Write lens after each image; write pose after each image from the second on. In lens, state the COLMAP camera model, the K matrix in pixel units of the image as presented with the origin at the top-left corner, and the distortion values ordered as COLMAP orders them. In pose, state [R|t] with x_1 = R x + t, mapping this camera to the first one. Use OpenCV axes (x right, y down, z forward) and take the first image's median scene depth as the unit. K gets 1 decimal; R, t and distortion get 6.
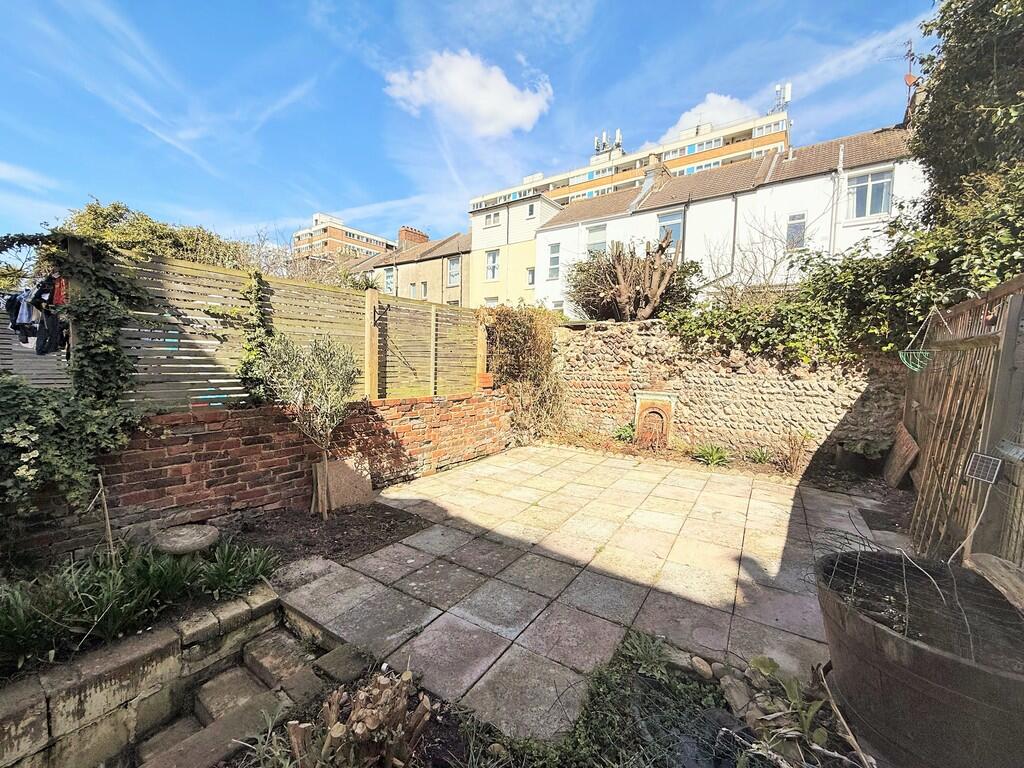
lens RADIAL K [[406.7, 0, 509.2], [0, 406.7, 385.6], [0, 0, 1]] dist [-0.000021, 0.000054]
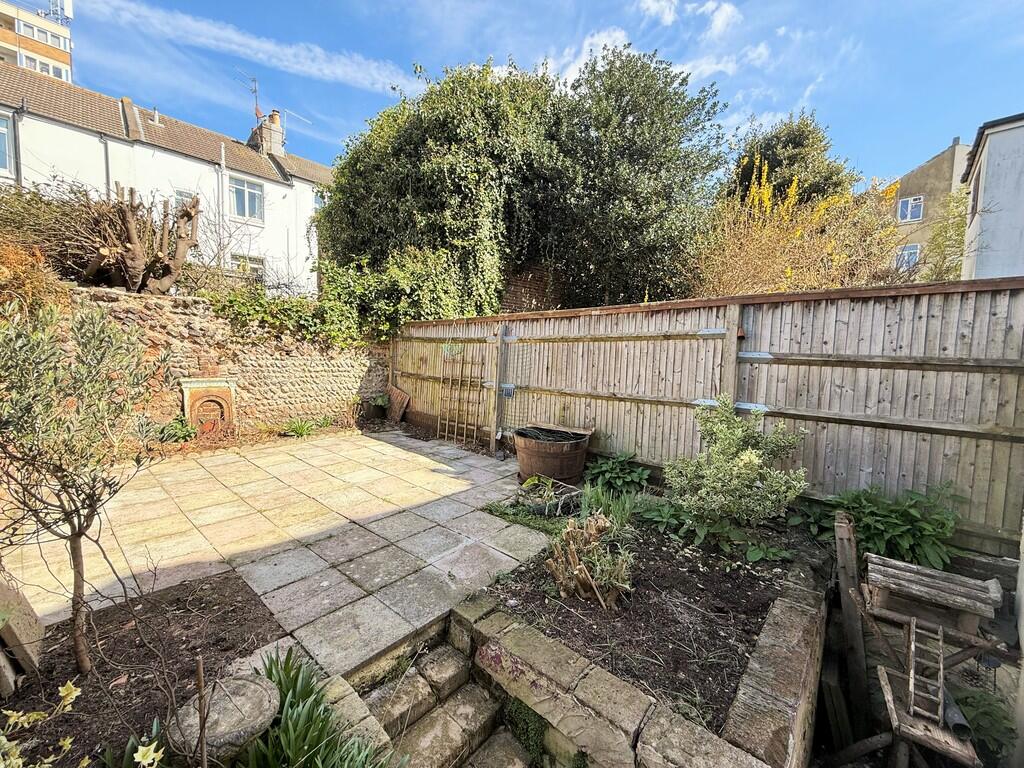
lens RADIAL K [[406.7, 0, 507.3], [0, 406.7, 386.2], [0, 0, 1]] dist [-0.000021, 0.000054]
pose [[0.138713, -0.098989, 0.985373, -0.480750], [0.039871, 0.994743, 0.094317, -0.028527], [-0.989530, 0.026205, 0.141930, 0.224668]]
